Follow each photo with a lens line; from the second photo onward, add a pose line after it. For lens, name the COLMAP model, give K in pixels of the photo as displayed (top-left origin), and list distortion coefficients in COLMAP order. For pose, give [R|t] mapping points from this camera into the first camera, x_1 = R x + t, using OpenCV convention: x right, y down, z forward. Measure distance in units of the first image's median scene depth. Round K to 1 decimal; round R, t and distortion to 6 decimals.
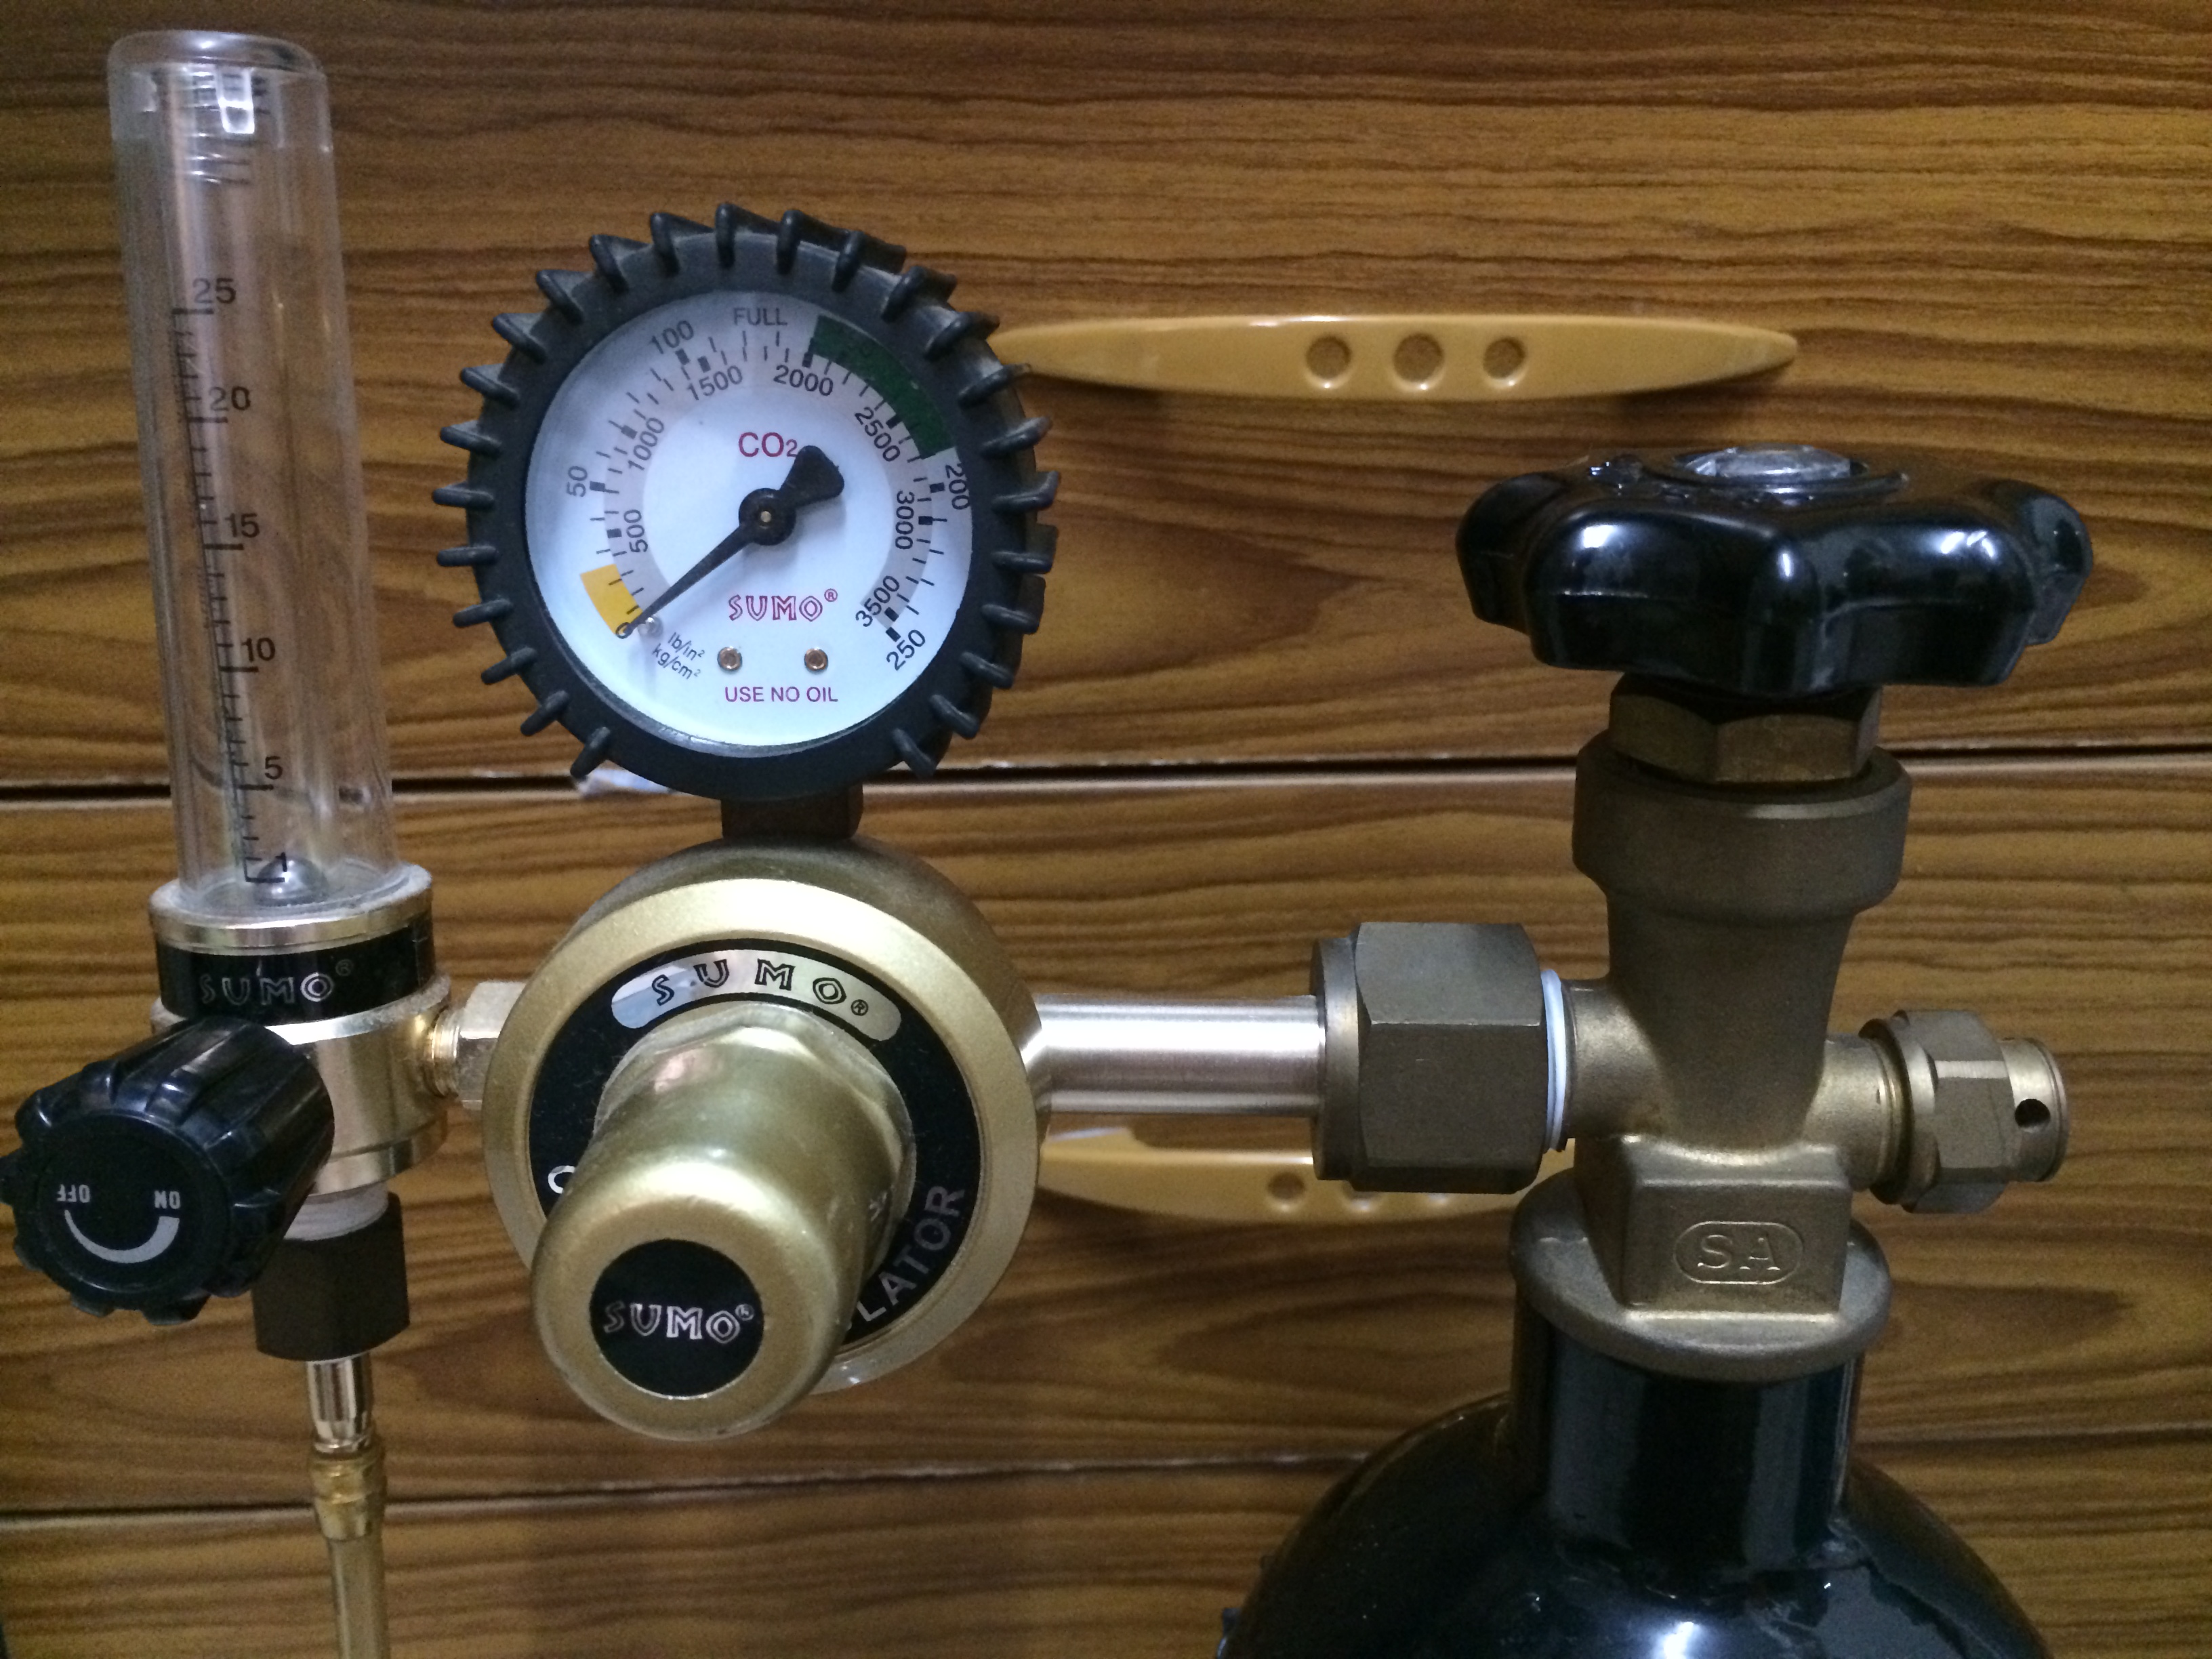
lens RADIAL K [[1917.3, 0, 1077.7], [0, 1917.3, 783.0], [0, 0, 1]] dist [0.046272, -0.104878]
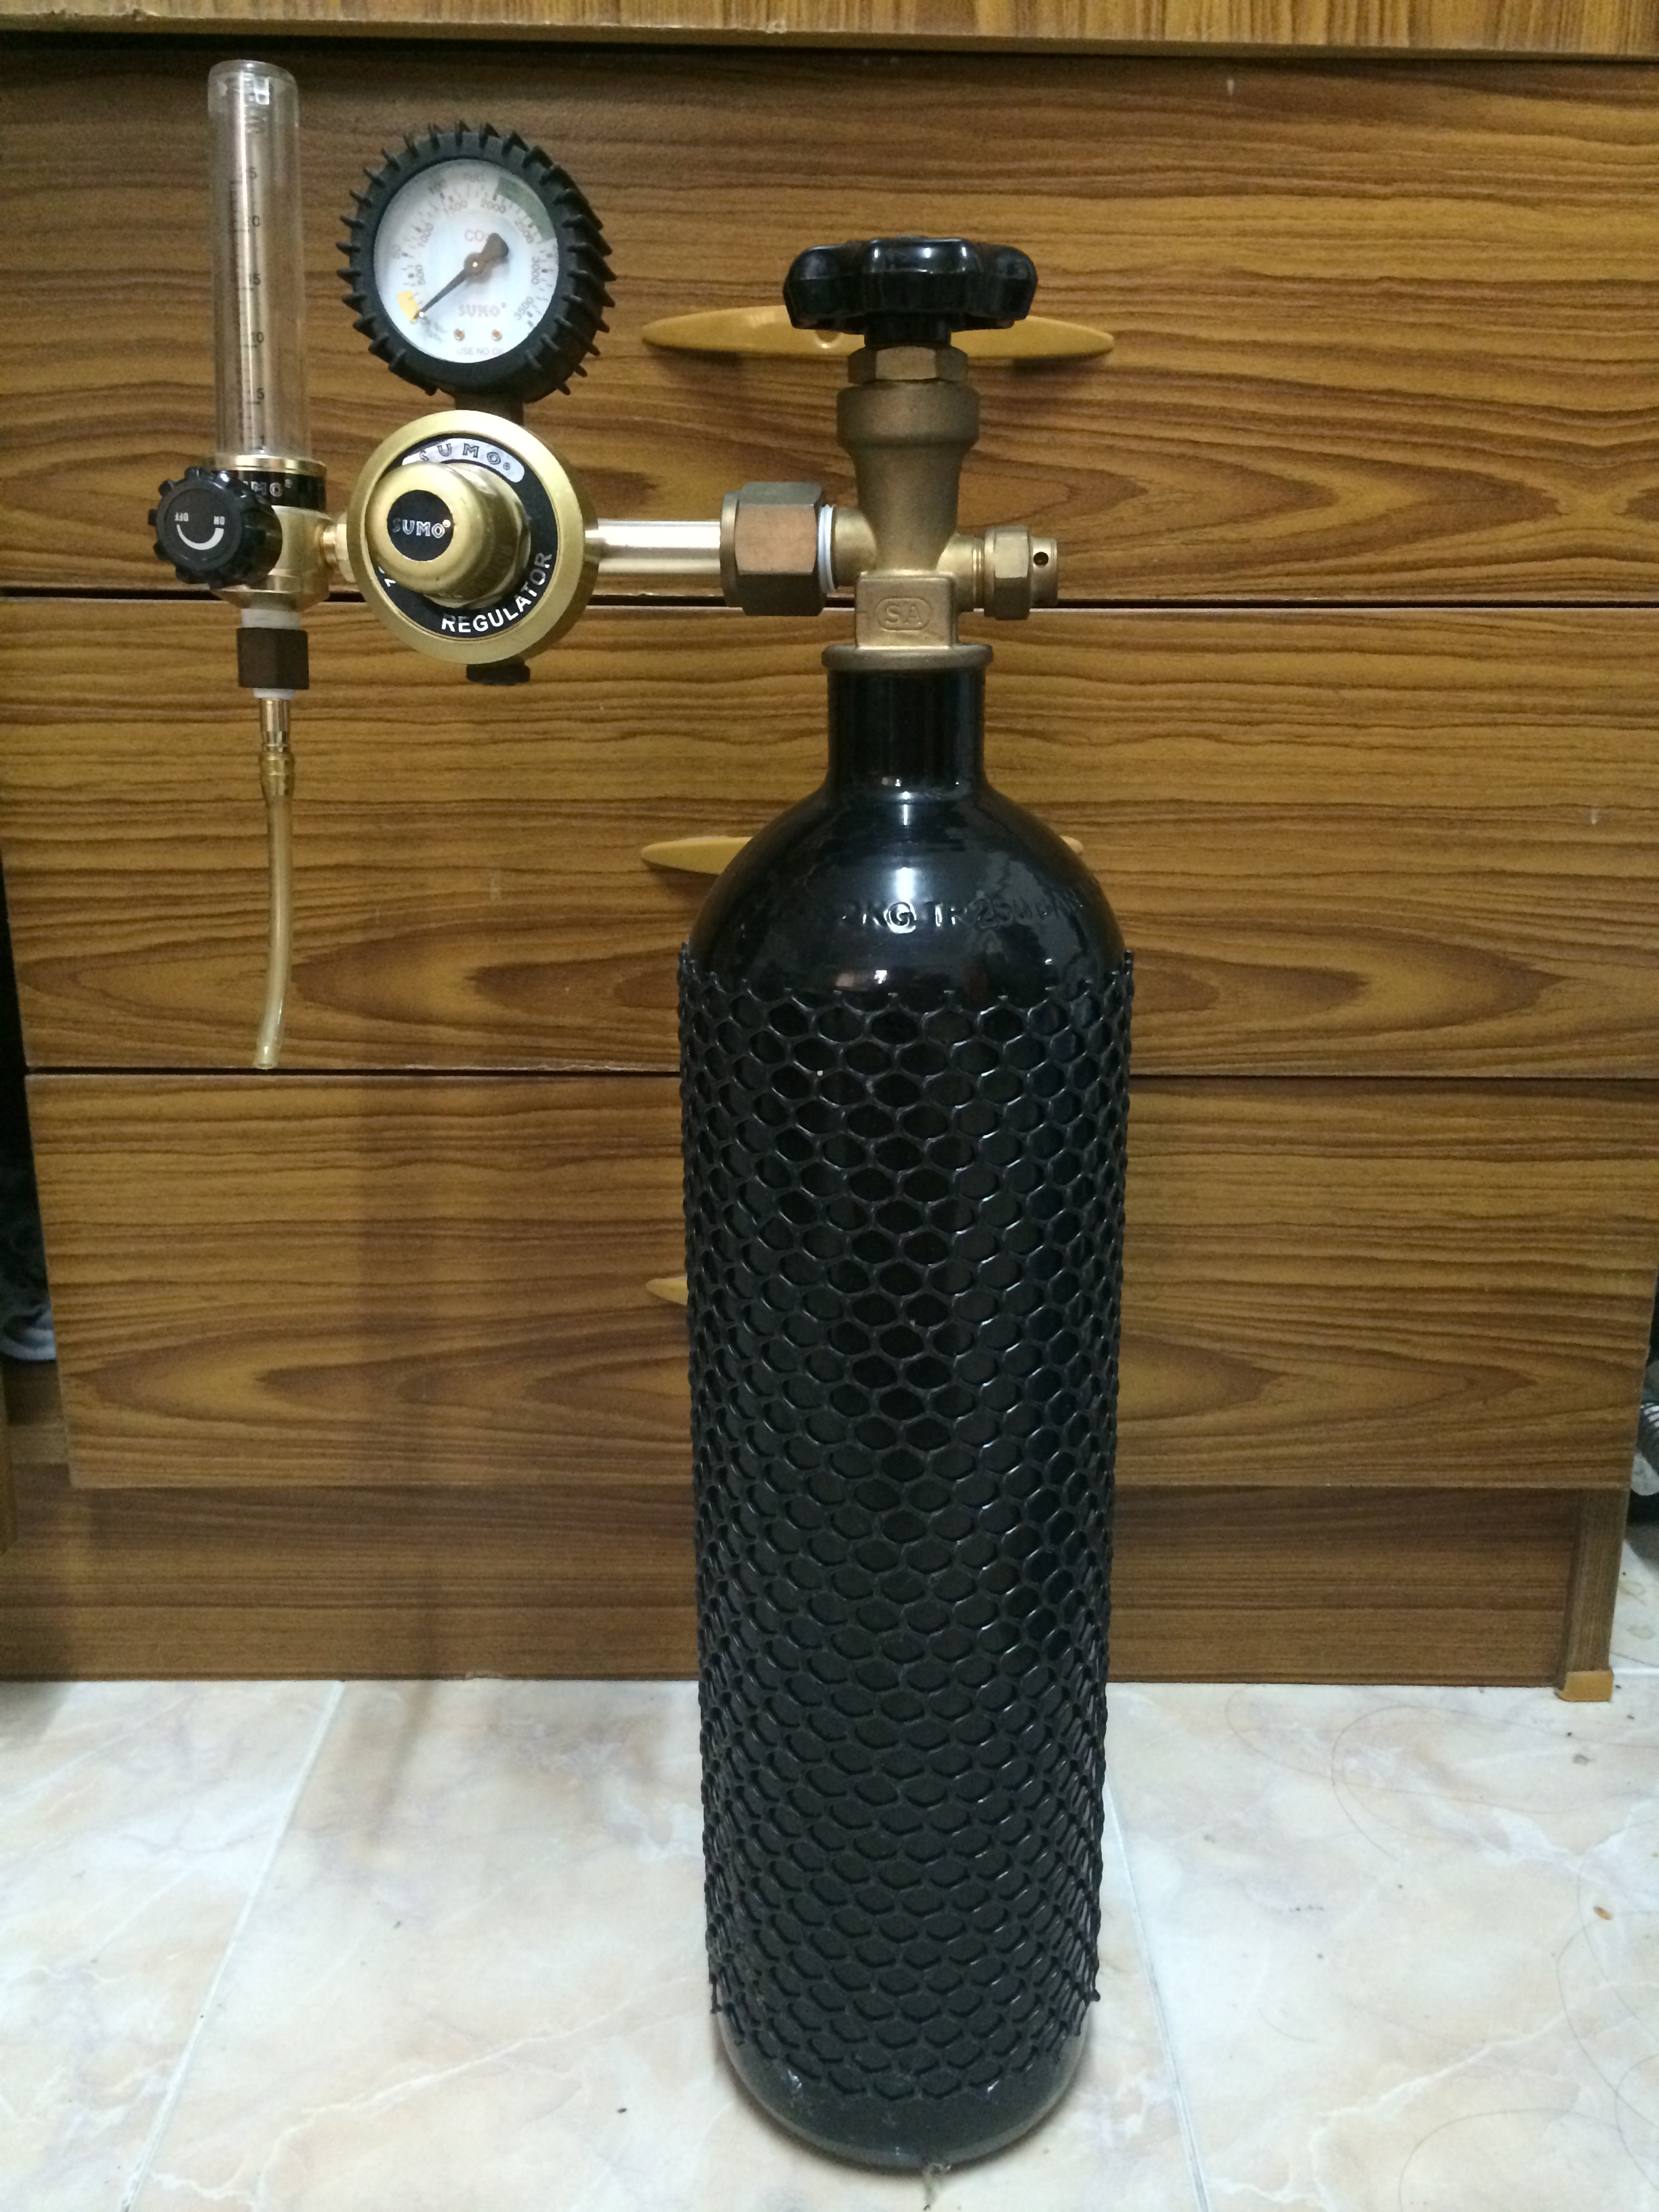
lens RADIAL K [[1917.3, 0, 826.1], [0, 1917.3, 1112.6], [0, 0, 1]] dist [0.046272, -0.104878]
pose [[0.998259, 0.026476, -0.052705, 0.229198], [-0.028241, 0.999055, -0.033039, 0.529663], [0.051780, 0.034470, 0.998063, -0.708878]]
